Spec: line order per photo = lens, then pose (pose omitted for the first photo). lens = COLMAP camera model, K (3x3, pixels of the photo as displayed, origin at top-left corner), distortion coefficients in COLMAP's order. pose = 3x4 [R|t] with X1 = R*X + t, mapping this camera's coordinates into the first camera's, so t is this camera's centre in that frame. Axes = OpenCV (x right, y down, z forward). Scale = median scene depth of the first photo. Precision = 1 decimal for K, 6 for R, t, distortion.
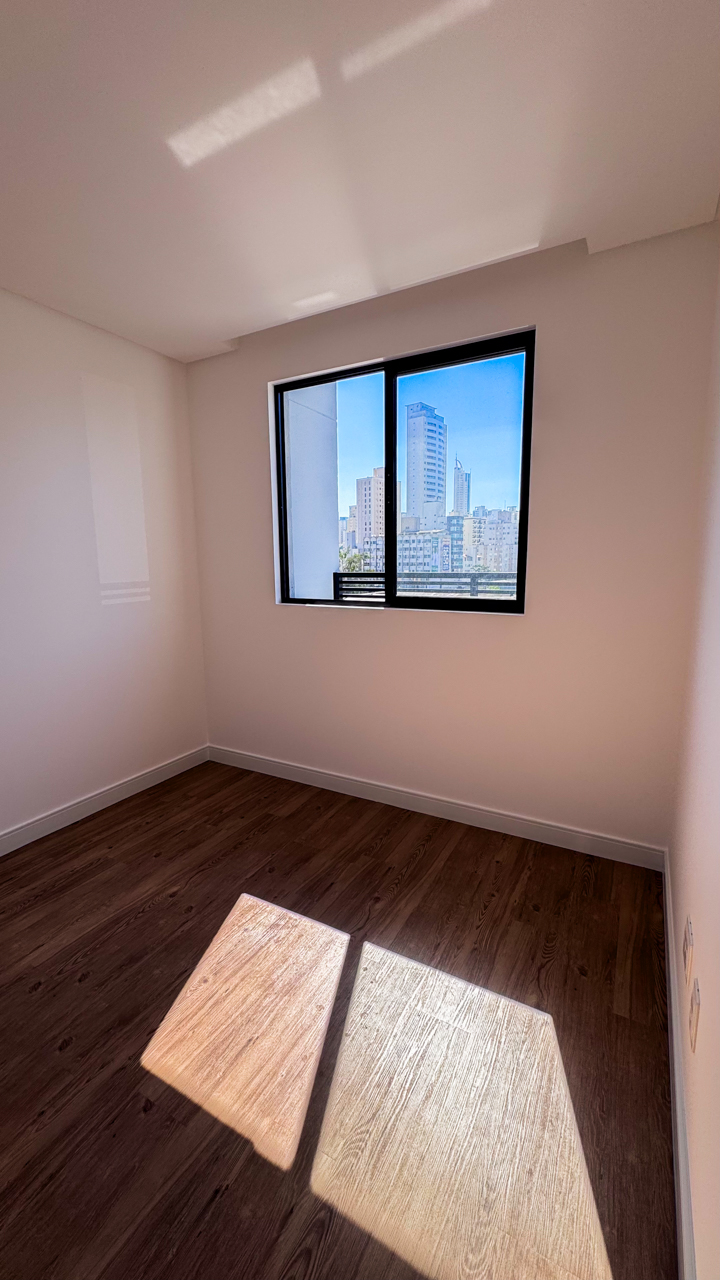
lens RADIAL K [[513.6, 0, 355.6], [0, 513.6, 647.0], [0, 0, 1]] dist [0.001464, -0.000284]
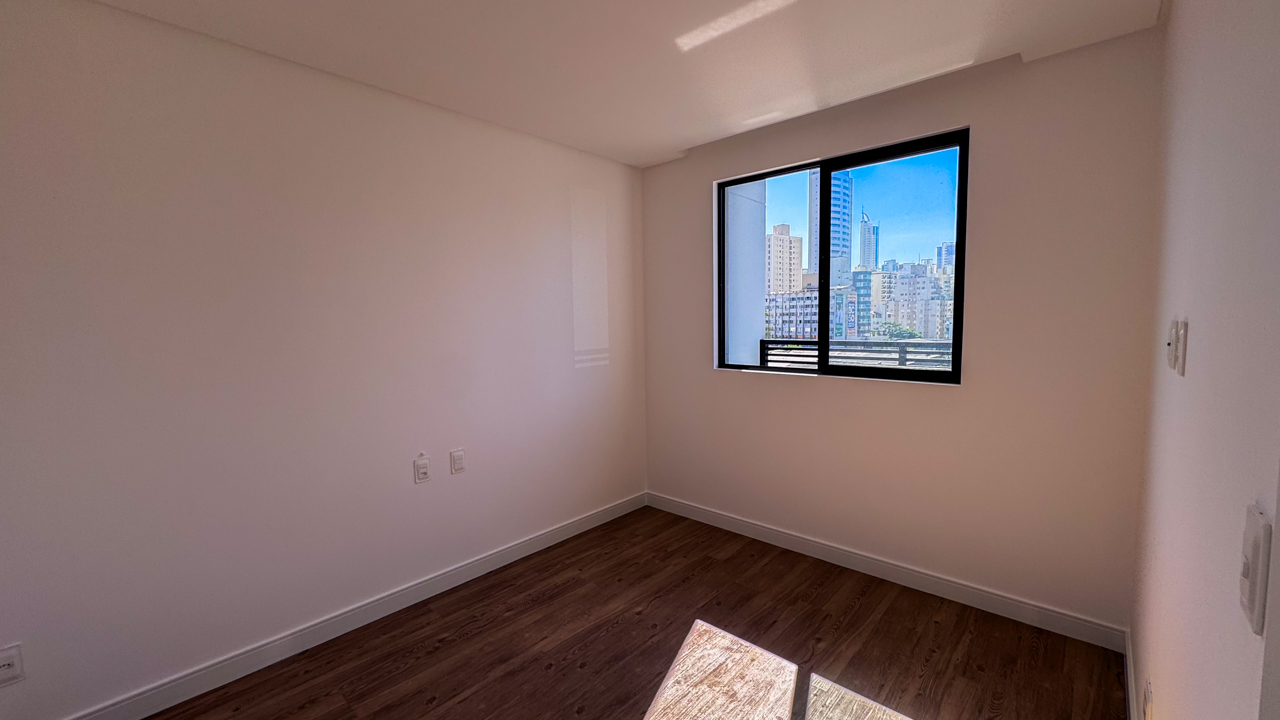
lens RADIAL K [[513.6, 0, 635.9], [0, 513.6, 364.8], [0, 0, 1]] dist [0.001464, -0.000284]
pose [[0.975017, 0.015962, -0.221554, -0.090660], [-0.032935, 0.996779, -0.073126, -0.005468], [0.219673, 0.078596, 0.972402, -0.179751]]
